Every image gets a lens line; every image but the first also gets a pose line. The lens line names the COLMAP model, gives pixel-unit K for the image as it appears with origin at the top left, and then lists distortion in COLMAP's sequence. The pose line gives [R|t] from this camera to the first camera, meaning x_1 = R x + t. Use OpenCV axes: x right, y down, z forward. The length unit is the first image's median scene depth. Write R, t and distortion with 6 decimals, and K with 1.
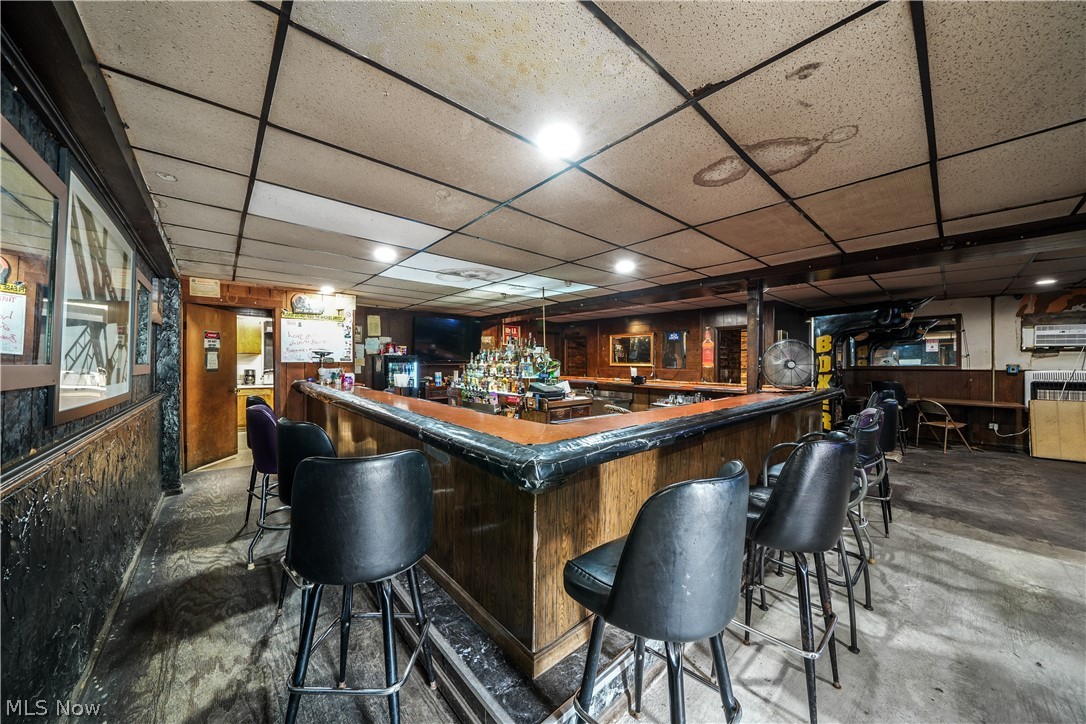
lens RADIAL K [[375.0, 0, 539.6], [0, 375.0, 364.9], [0, 0, 1]] dist [-0.032120, 0.004642]
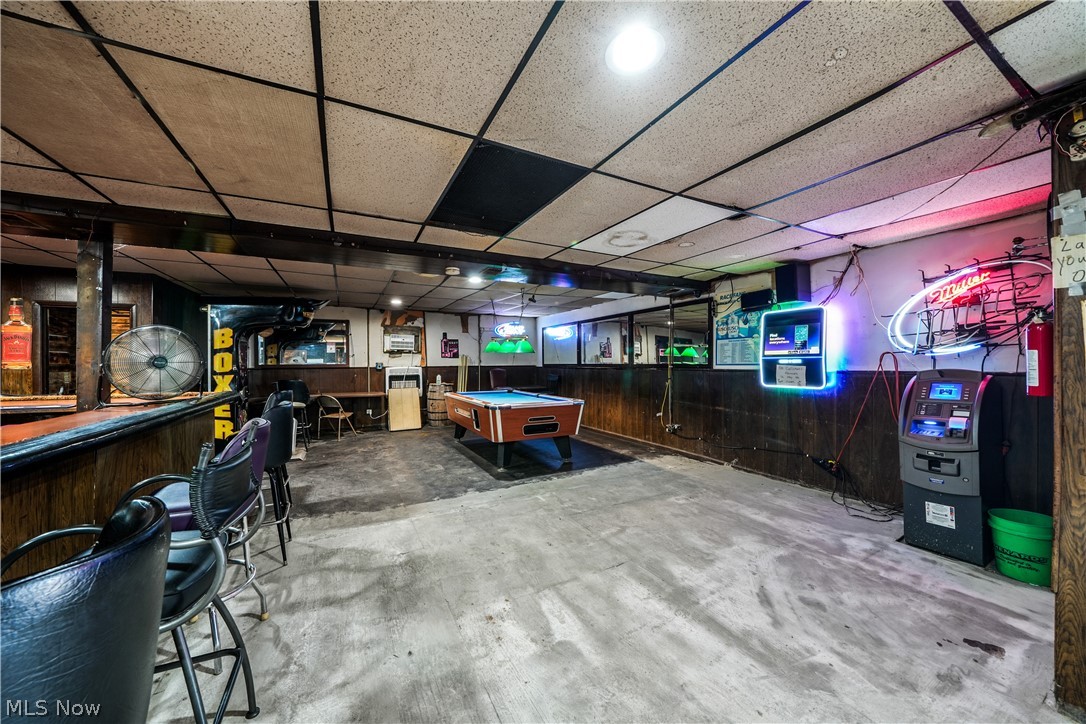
lens RADIAL K [[375.2, 0, 538.8], [0, 375.2, 362.2], [0, 0, 1]] dist [-0.030241, 0.004384]
pose [[0.238507, 0.000393, 0.971141, 0.144684], [0.007138, 0.999972, -0.002158, 0.004300], [-0.971115, 0.007447, 0.238497, 0.118825]]
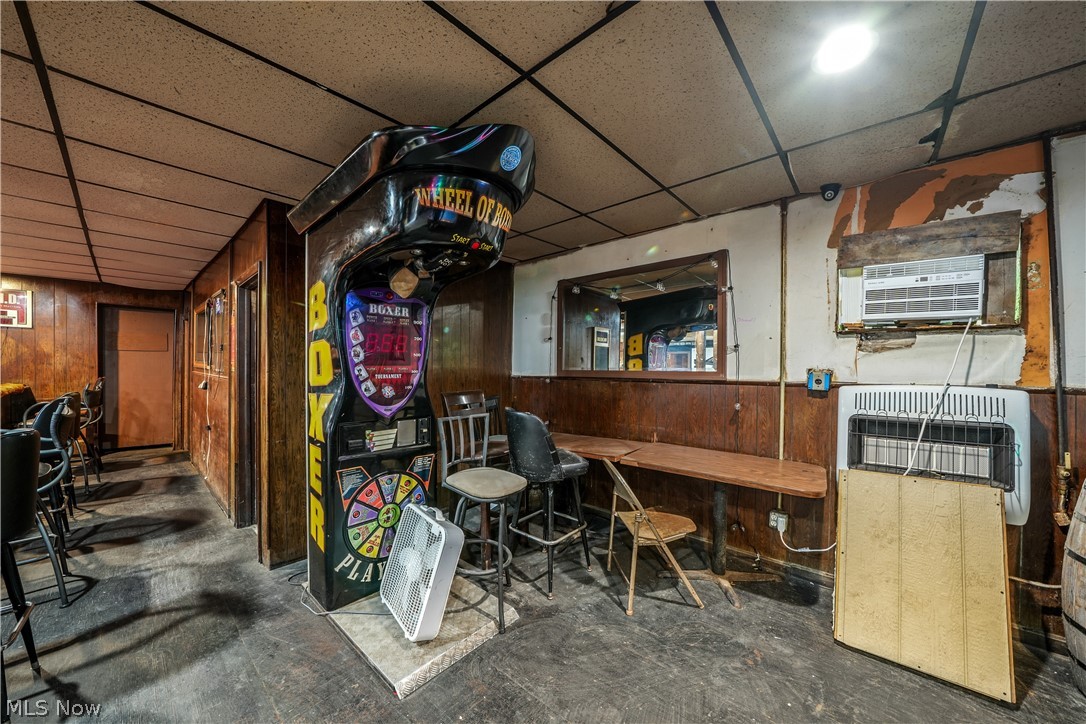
lens RADIAL K [[386.4, 0, 544.1], [0, 386.4, 370.9], [0, 0, 1]] dist [-0.031379, 0.004583]
pose [[0.992149, 0.006768, 0.124881, 1.020333], [-0.007770, 0.999941, 0.007539, 0.000488], [-0.124822, -0.008450, 0.992143, 0.659005]]
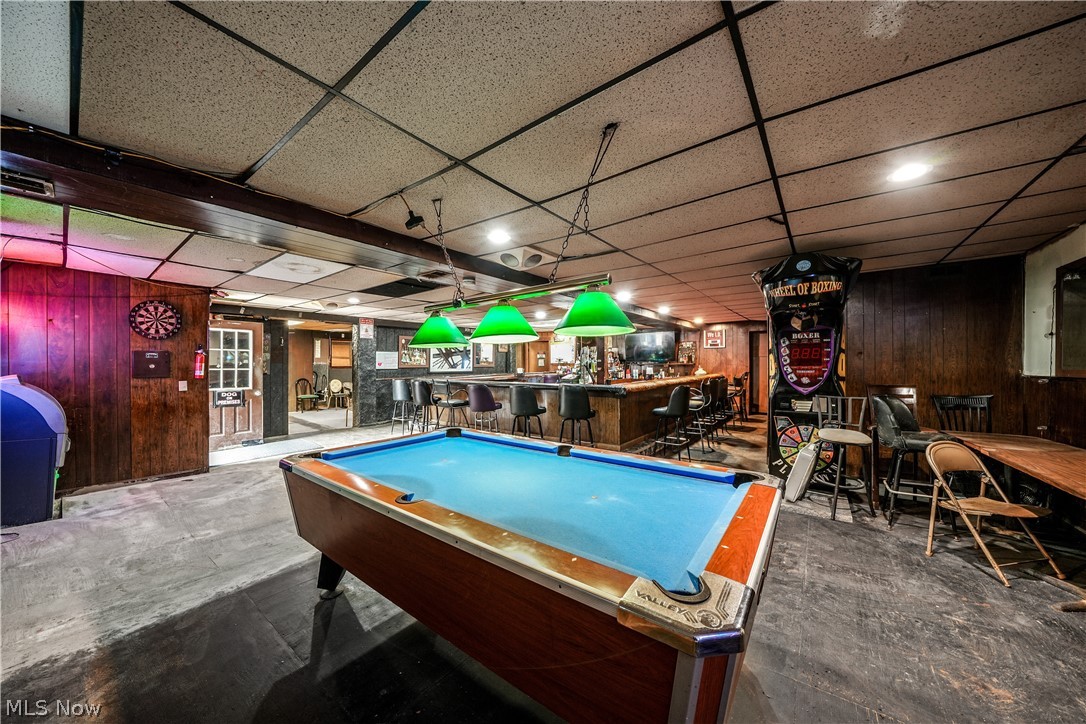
lens RADIAL K [[375.0, 0, 539.6], [0, 375.0, 364.9], [0, 0, 1]] dist [-0.032120, 0.004642]
pose [[0.202210, 0.003312, -0.979336, 1.529432], [-0.002381, 0.999993, 0.002890, -0.003475], [0.979339, 0.001748, 0.202217, 0.422200]]
